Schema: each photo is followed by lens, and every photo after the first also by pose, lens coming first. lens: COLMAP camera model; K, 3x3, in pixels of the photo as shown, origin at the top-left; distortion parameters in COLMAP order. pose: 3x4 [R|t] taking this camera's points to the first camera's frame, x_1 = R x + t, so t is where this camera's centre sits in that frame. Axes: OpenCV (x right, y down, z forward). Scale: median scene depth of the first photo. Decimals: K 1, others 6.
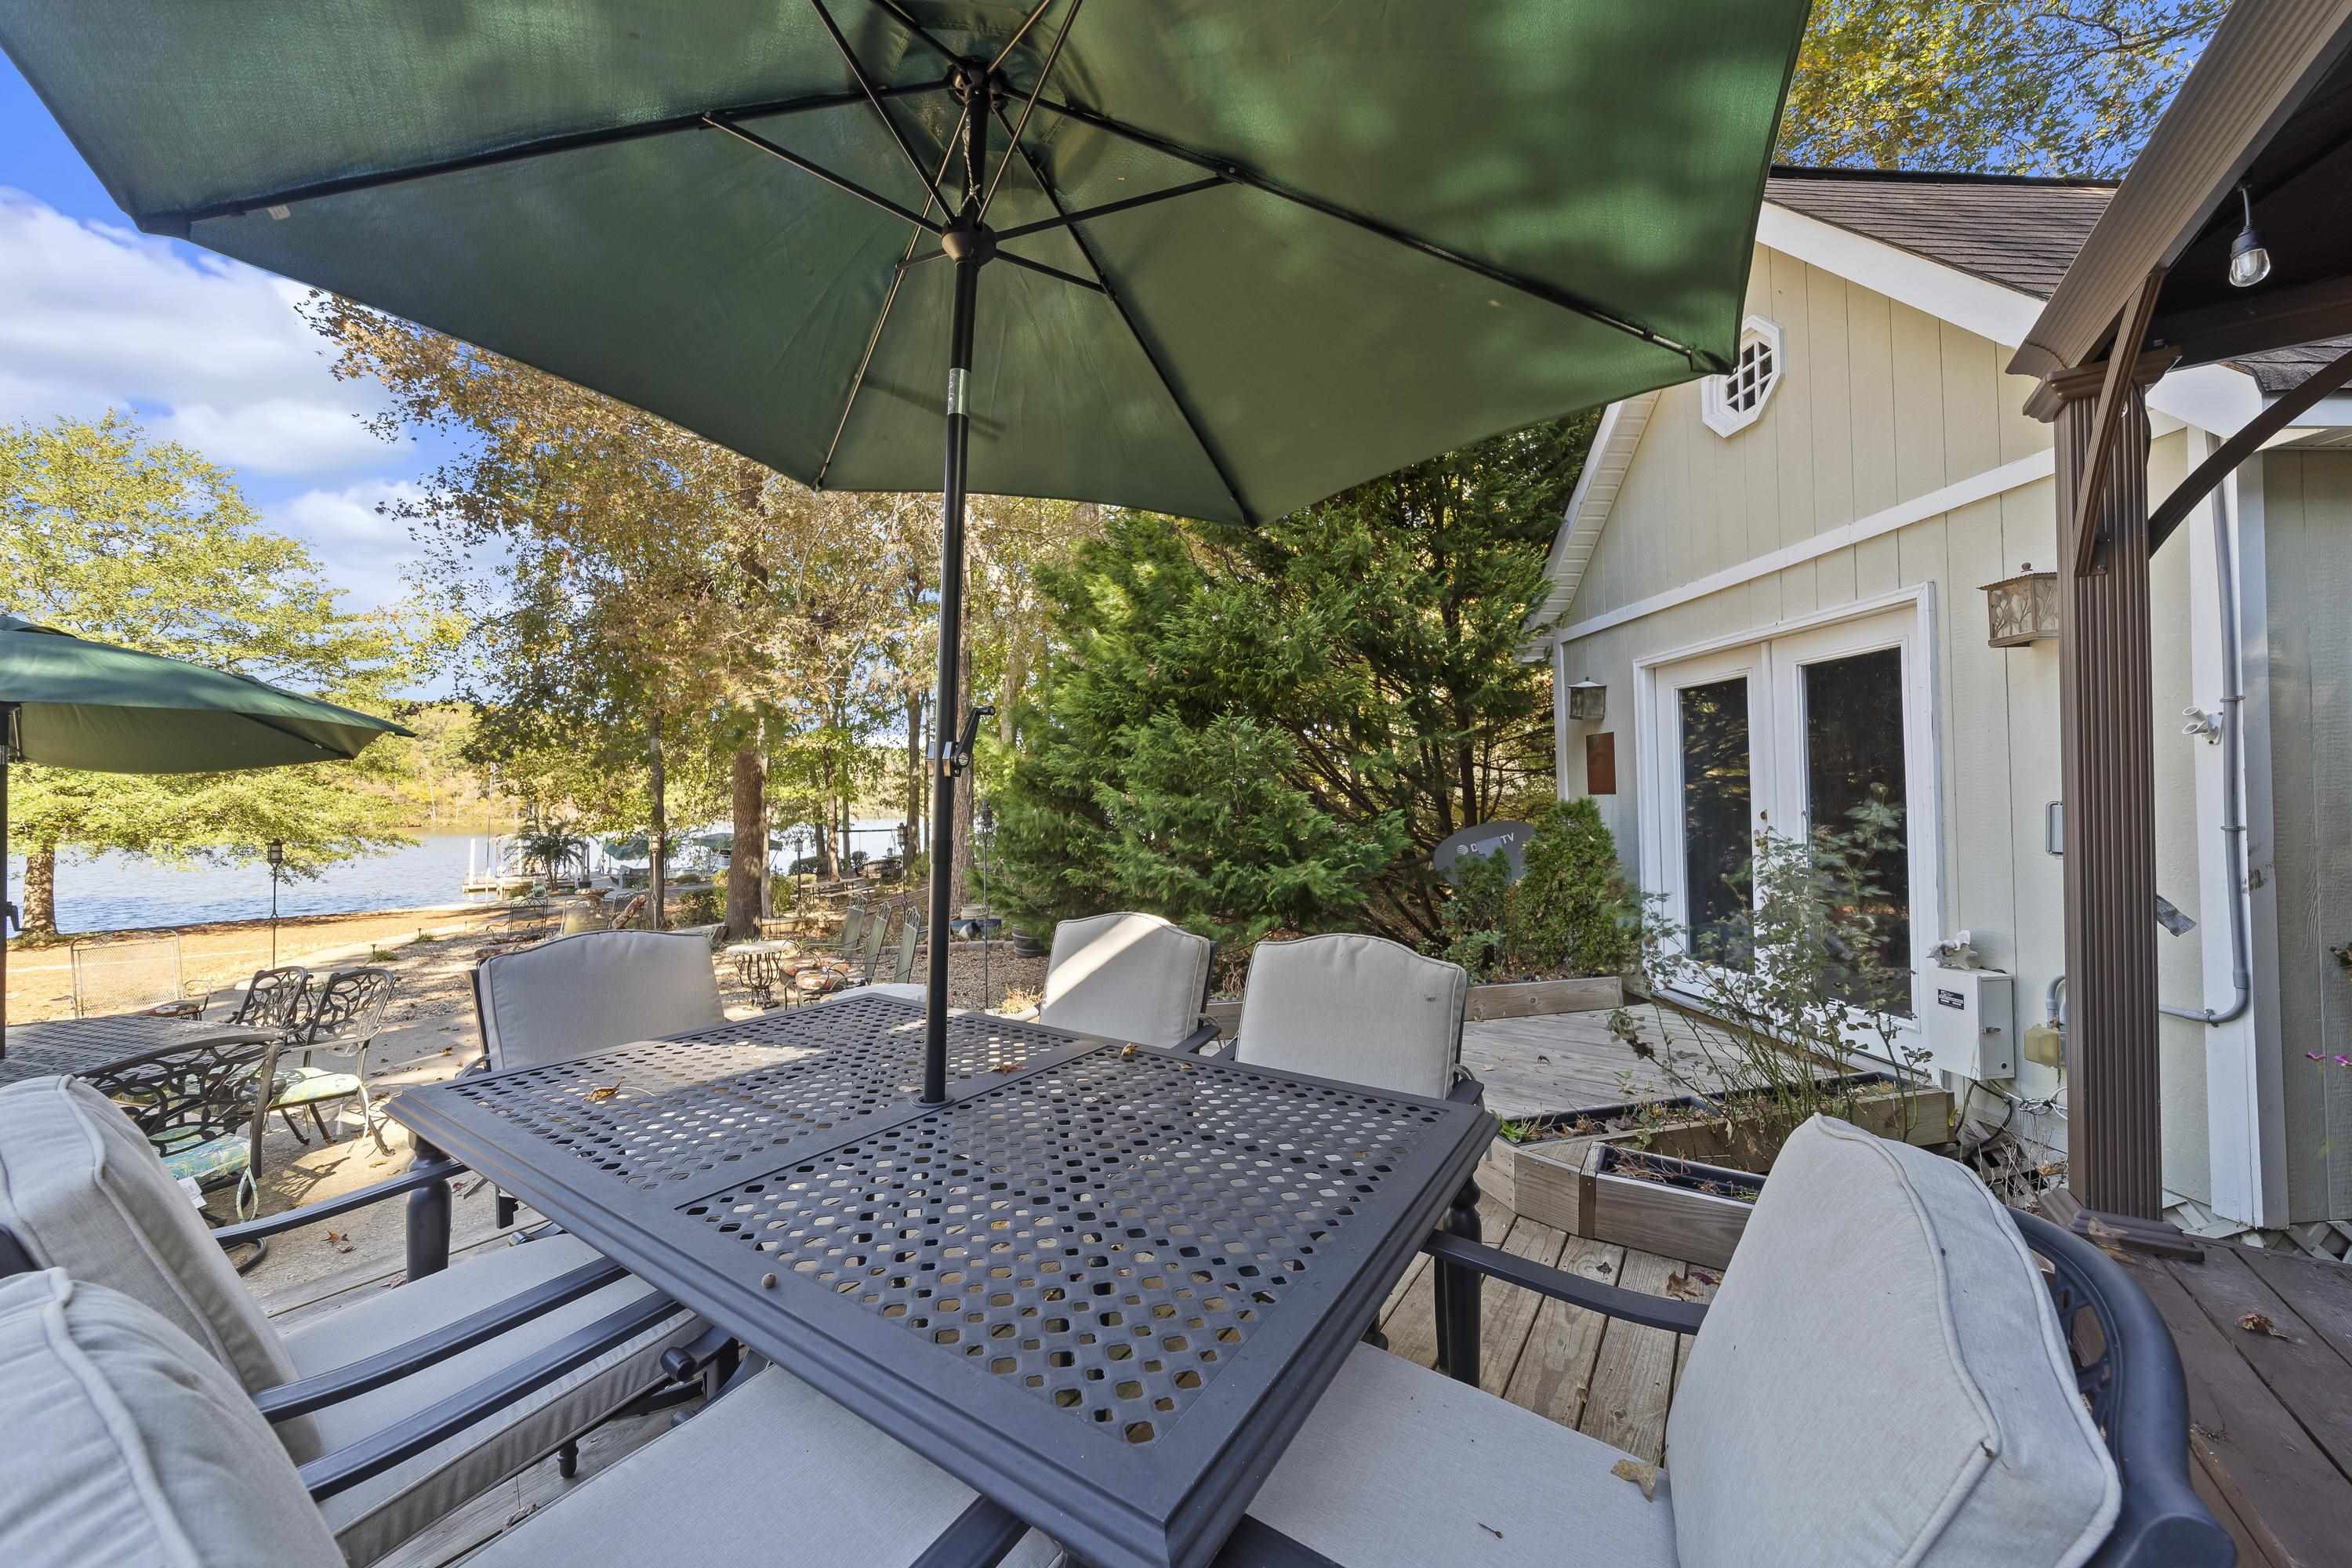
lens RADIAL K [[842.8, 0, 1170.5], [0, 842.8, 782.6], [0, 0, 1]] dist [-0.001239, -0.000321]
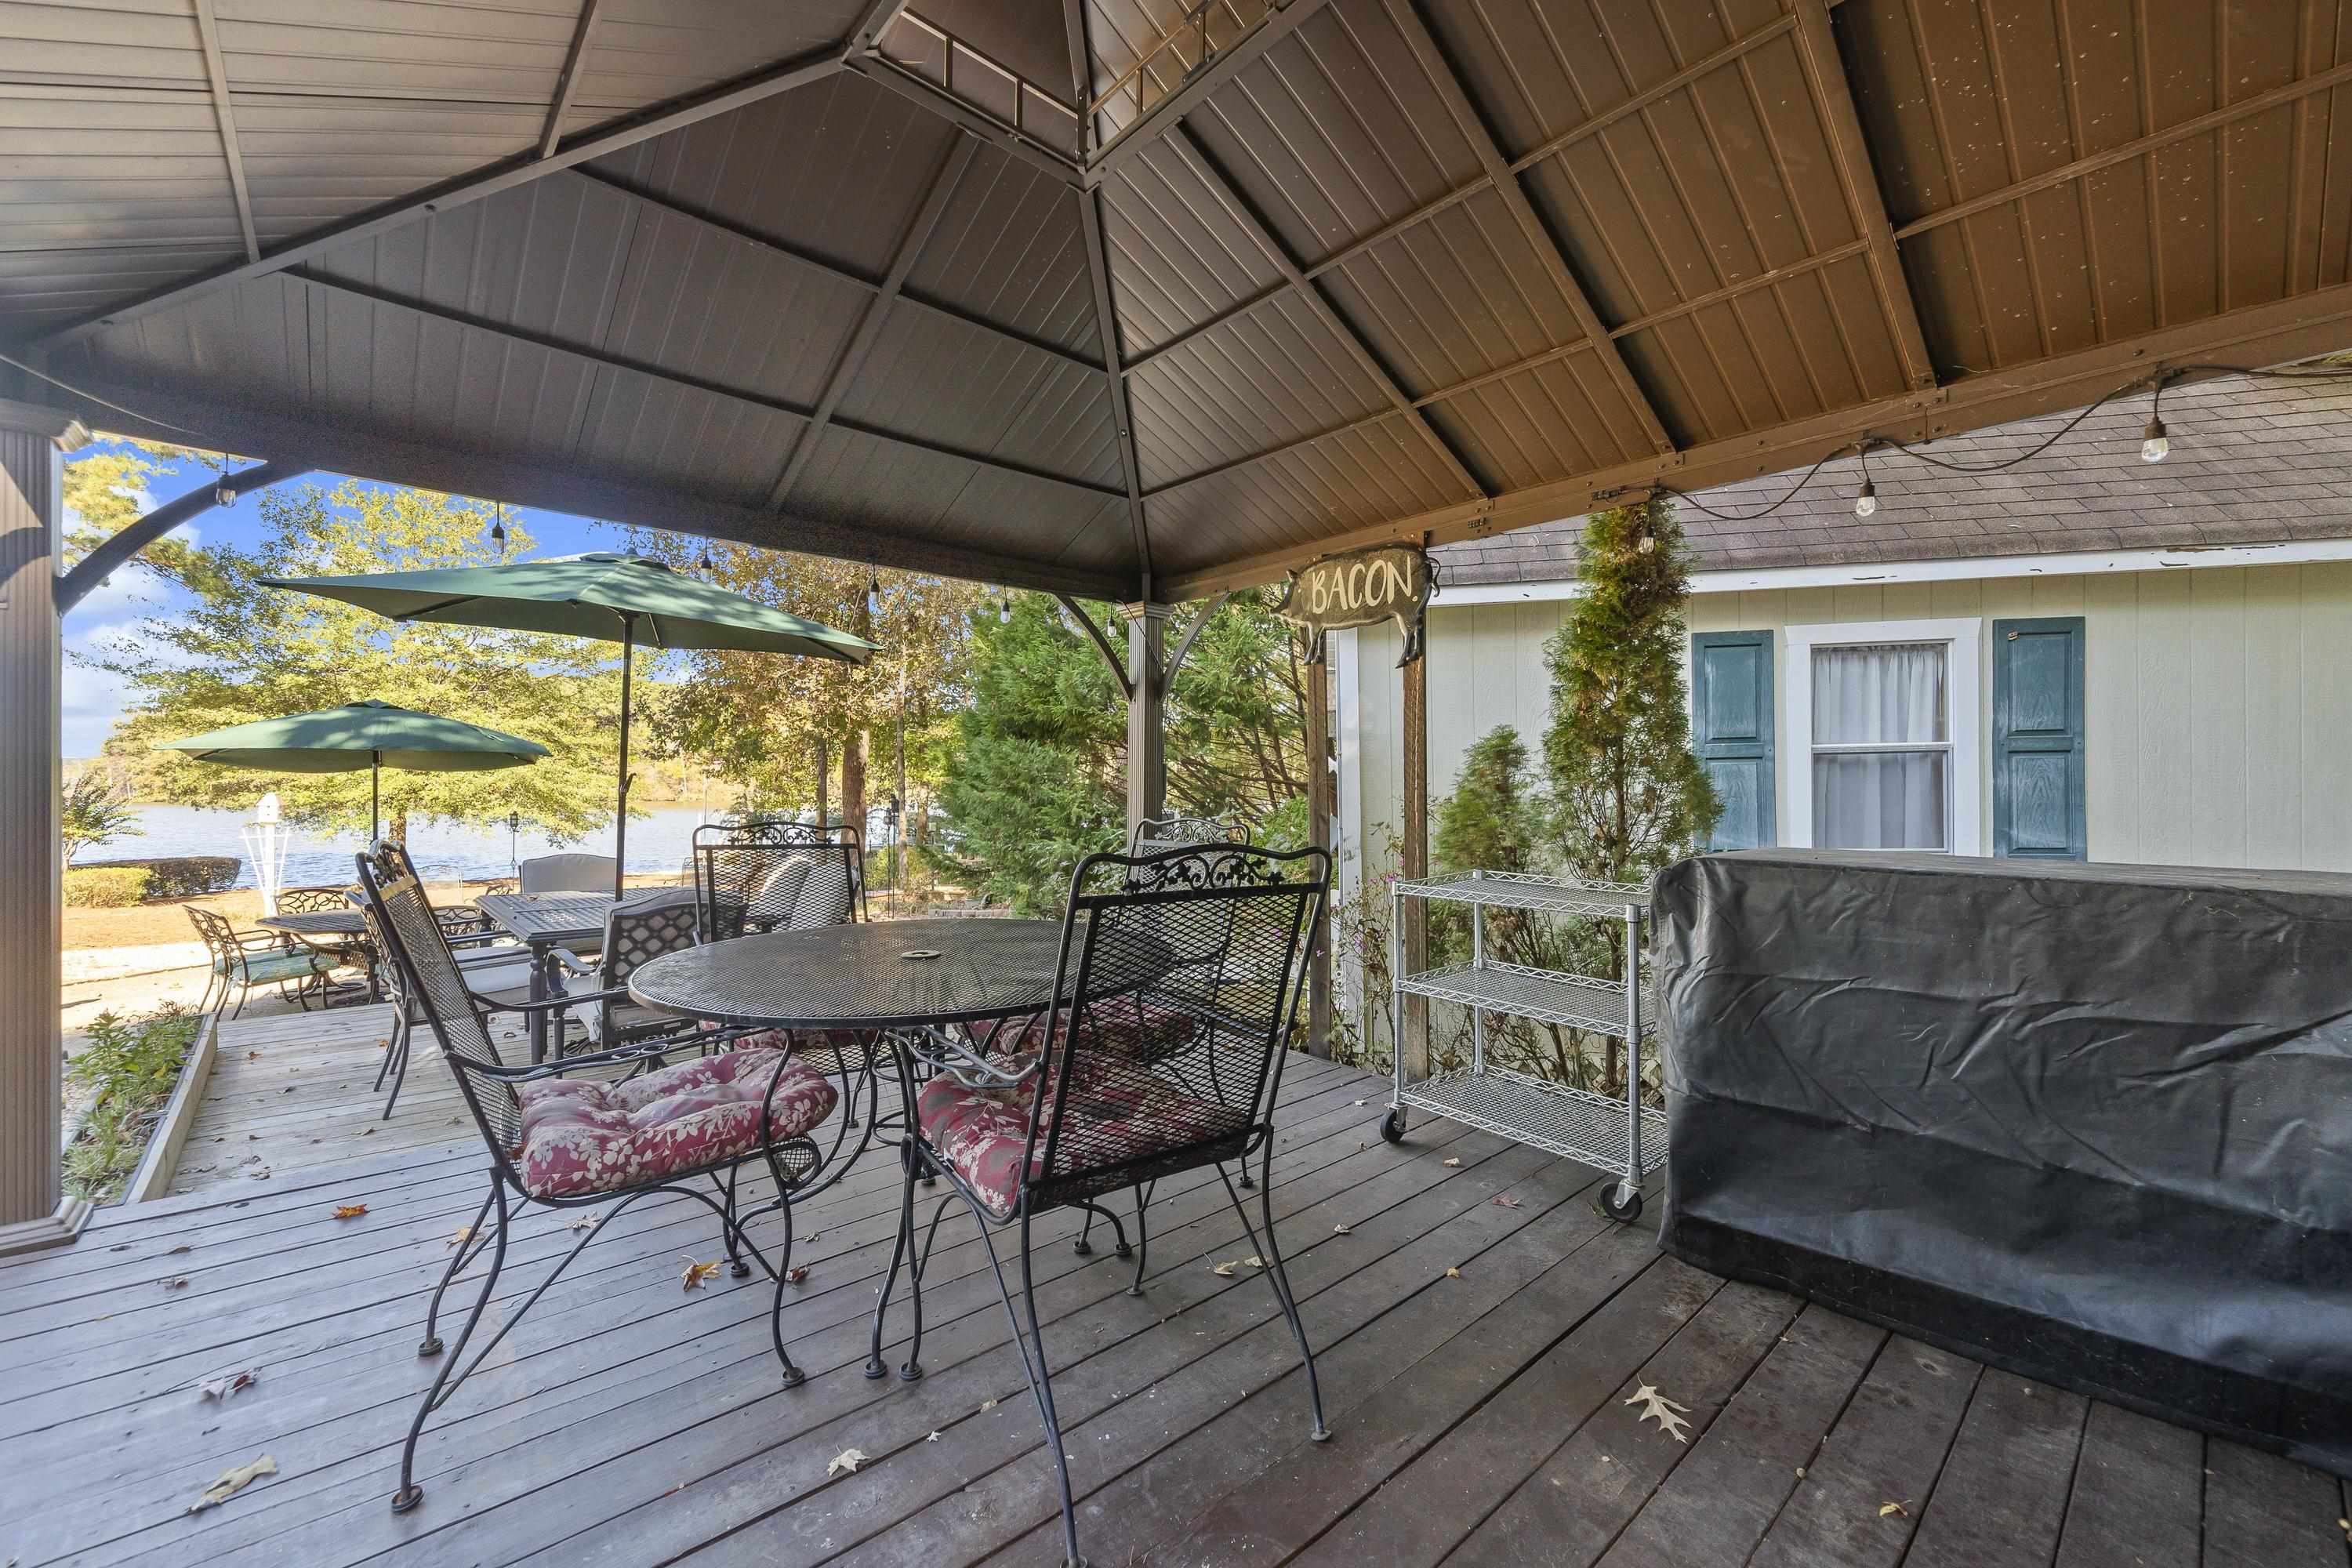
lens RADIAL K [[944.4, 0, 1171.5], [0, 944.4, 785.7], [0, 0, 1]] dist [0.002117, 0.000011]
pose [[0.967909, 0.010818, -0.251068, 0.222462], [-0.004099, 0.999620, 0.027269, -0.014612], [0.251267, -0.025365, 0.967585, -0.143412]]
